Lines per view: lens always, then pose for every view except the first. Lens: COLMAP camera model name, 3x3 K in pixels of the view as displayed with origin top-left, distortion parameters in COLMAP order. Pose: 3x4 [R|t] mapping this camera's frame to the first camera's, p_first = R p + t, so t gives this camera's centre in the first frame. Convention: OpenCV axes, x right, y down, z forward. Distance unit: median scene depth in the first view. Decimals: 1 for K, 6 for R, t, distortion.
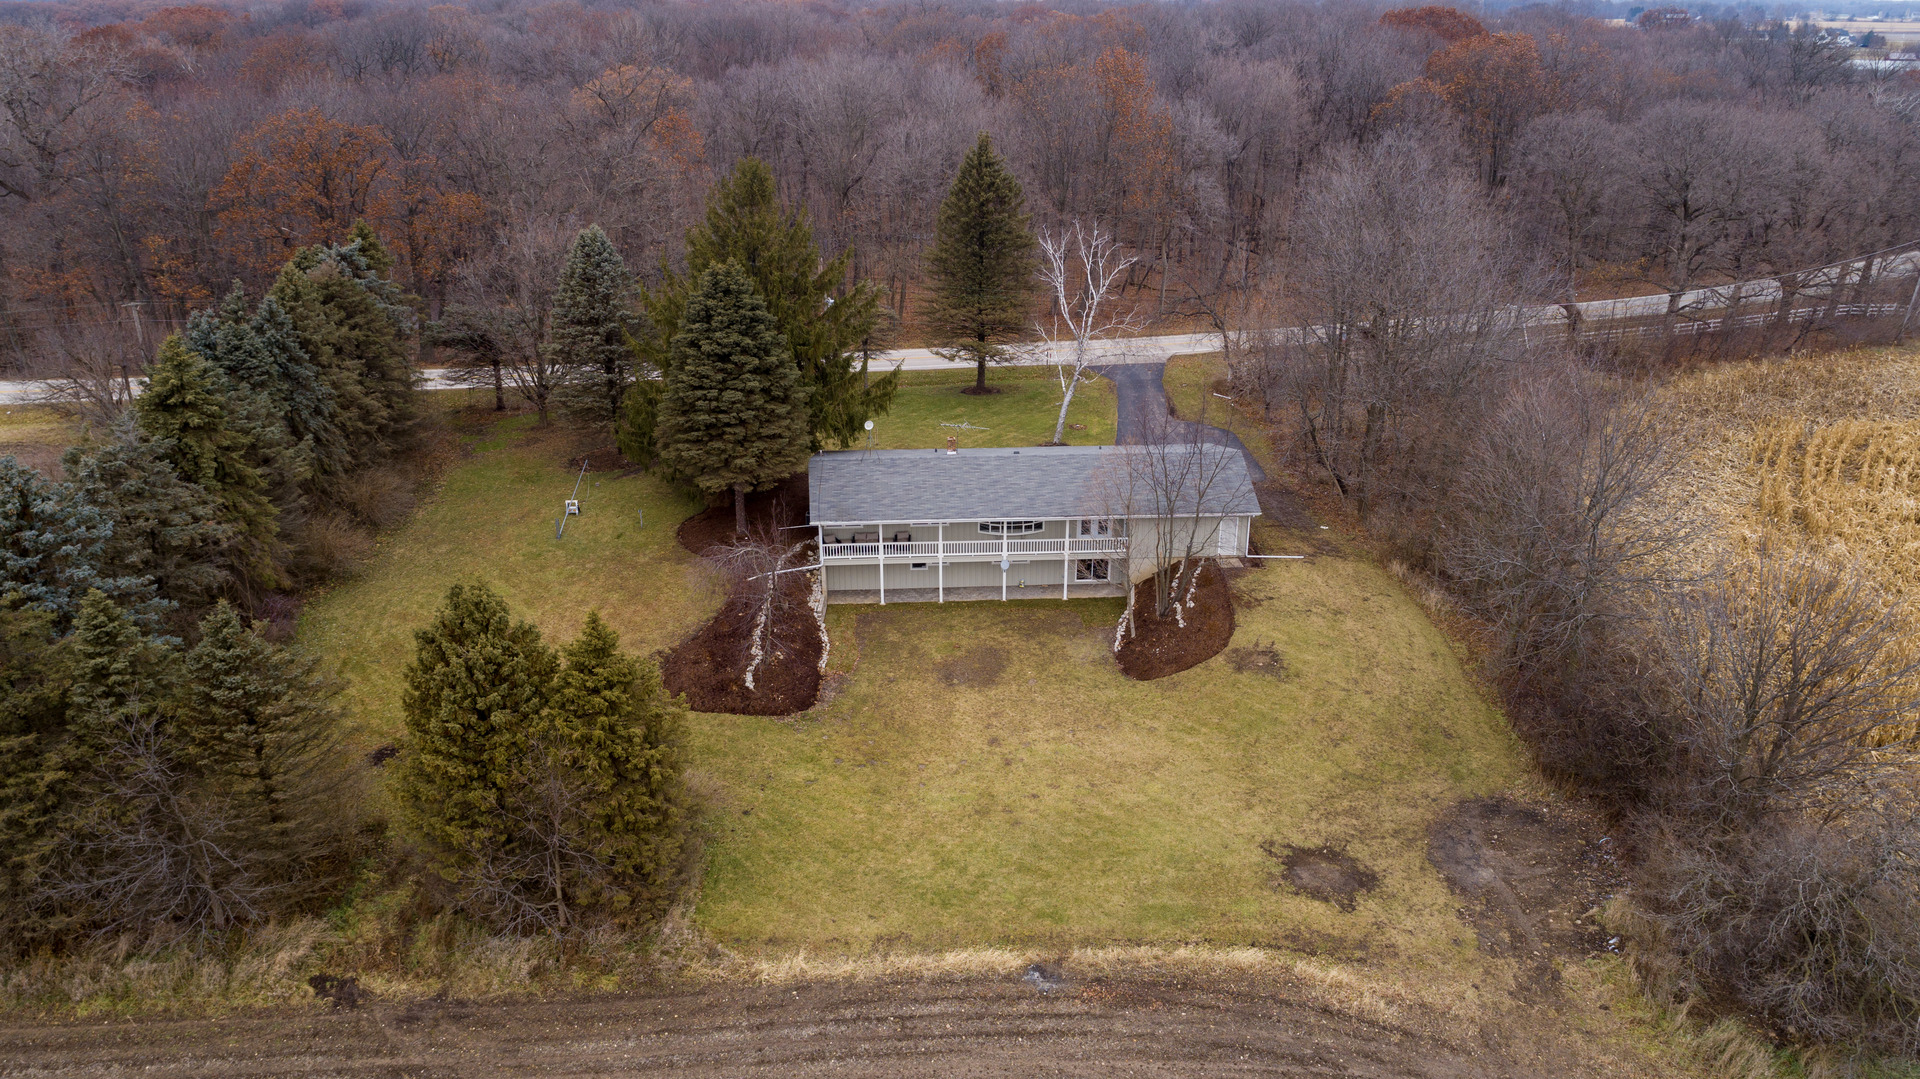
lens RADIAL K [[1291.1, 0, 959.3], [0, 1291.1, 540.4], [0, 0, 1]] dist [-0.005668, -0.000191]
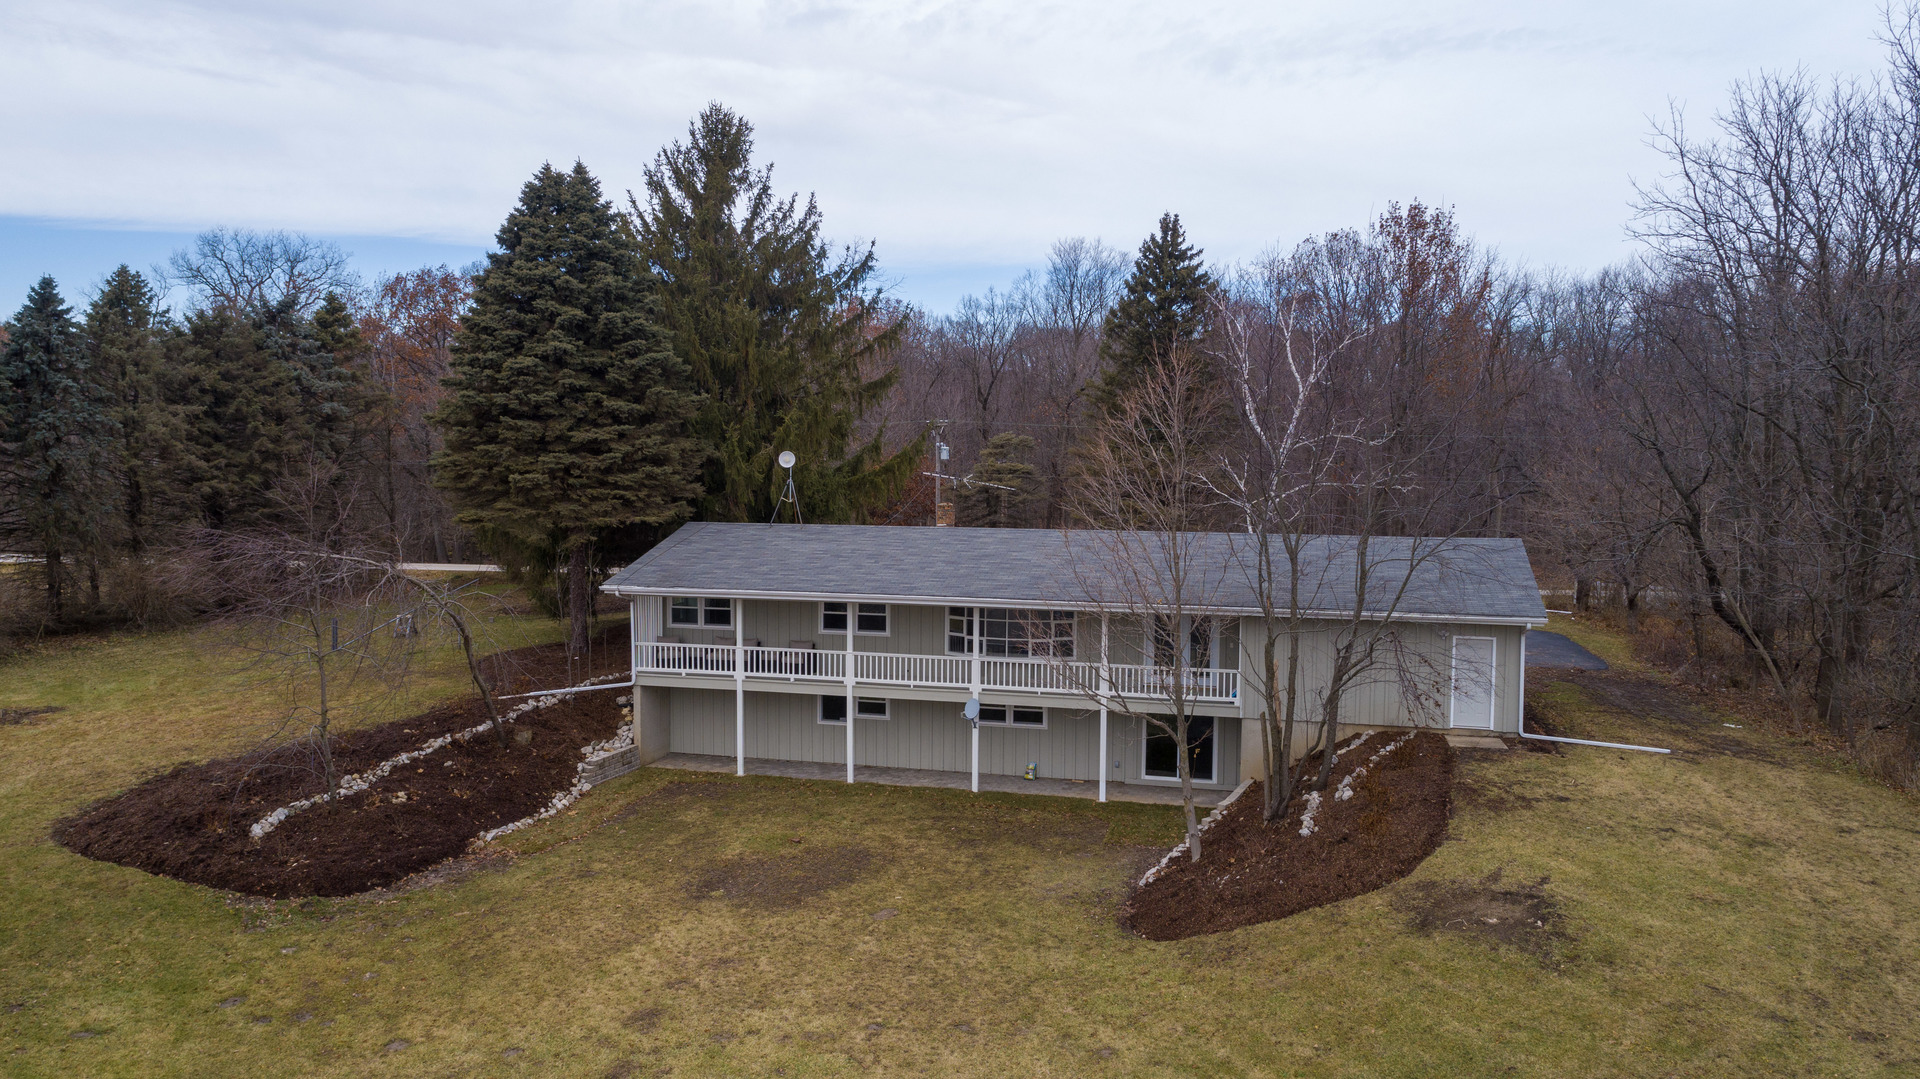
lens RADIAL K [[1291.1, 0, 958.2], [0, 1291.1, 536.6], [0, 0, 1]] dist [-0.005668, -0.000191]
pose [[0.952795, 0.027122, -0.302402, 0.191391], [-0.123953, 0.943966, -0.305881, 0.116604], [0.277161, 0.328925, 0.902768, 0.598081]]
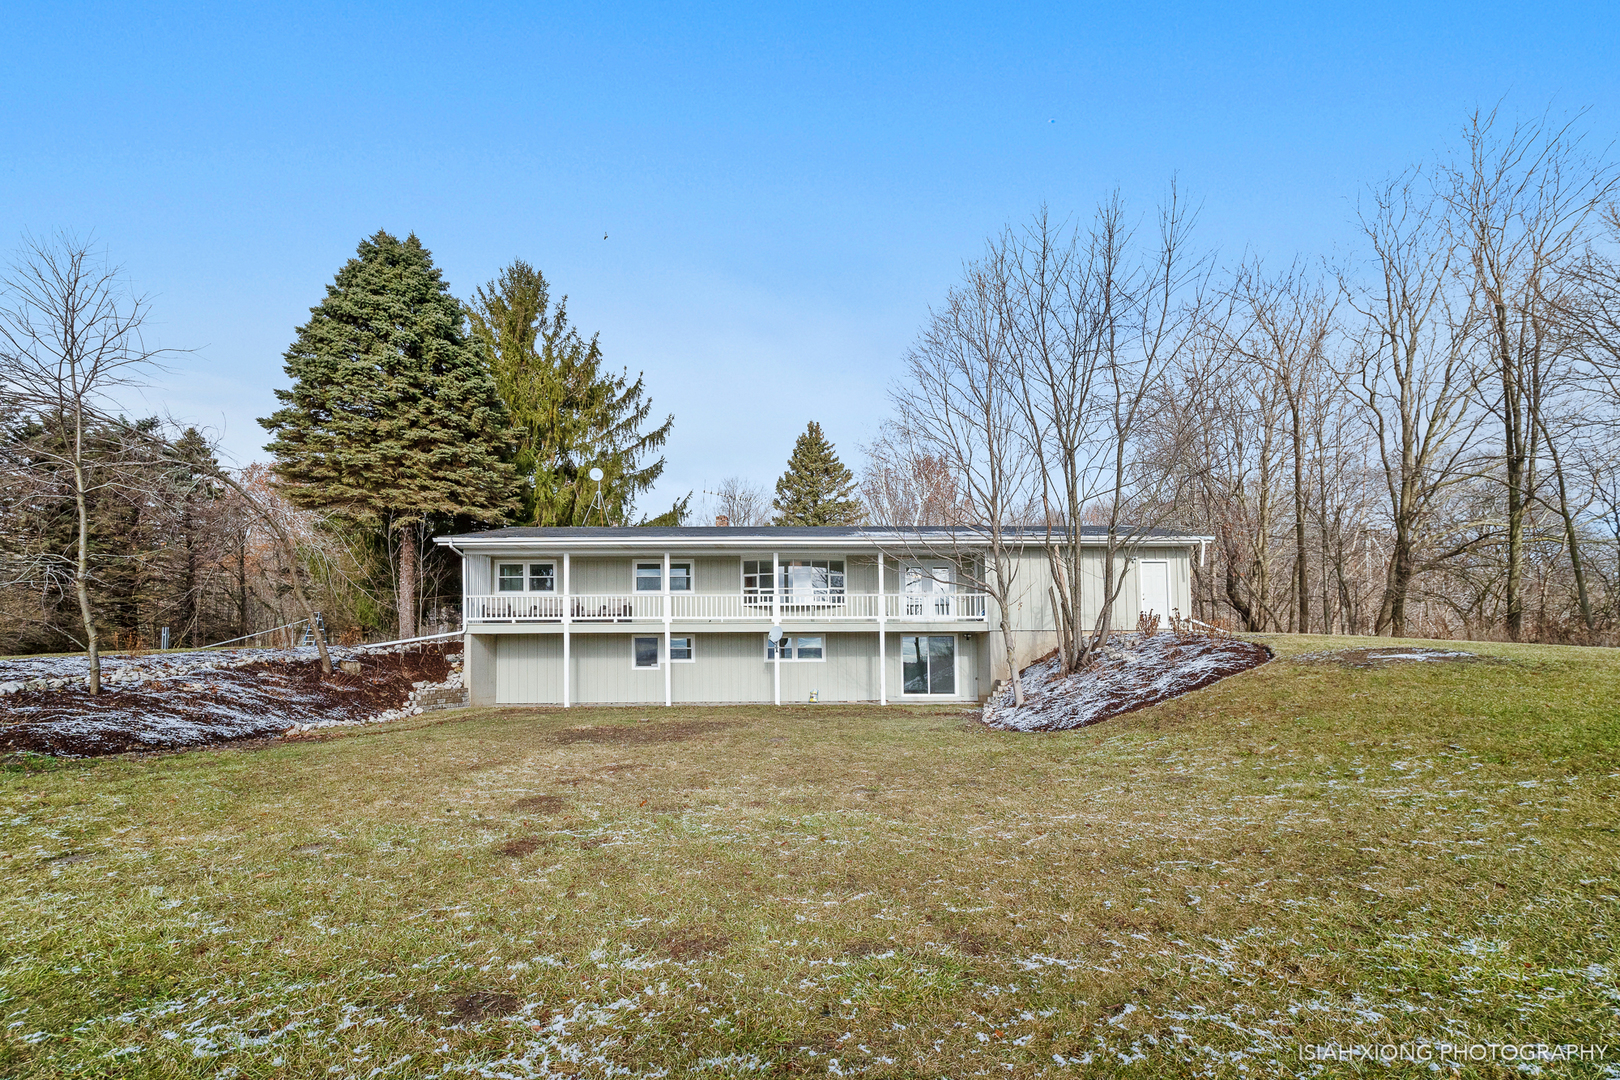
lens RADIAL K [[718.9, 0, 819.5], [0, 718.9, 628.6], [0, 0, 1]] dist [-0.001385, 0.000309]
pose [[0.998043, -0.018892, -0.059603, 0.079553], [-0.007427, 0.910692, -0.413019, 0.163931], [0.062083, 0.412653, 0.908770, 0.783421]]
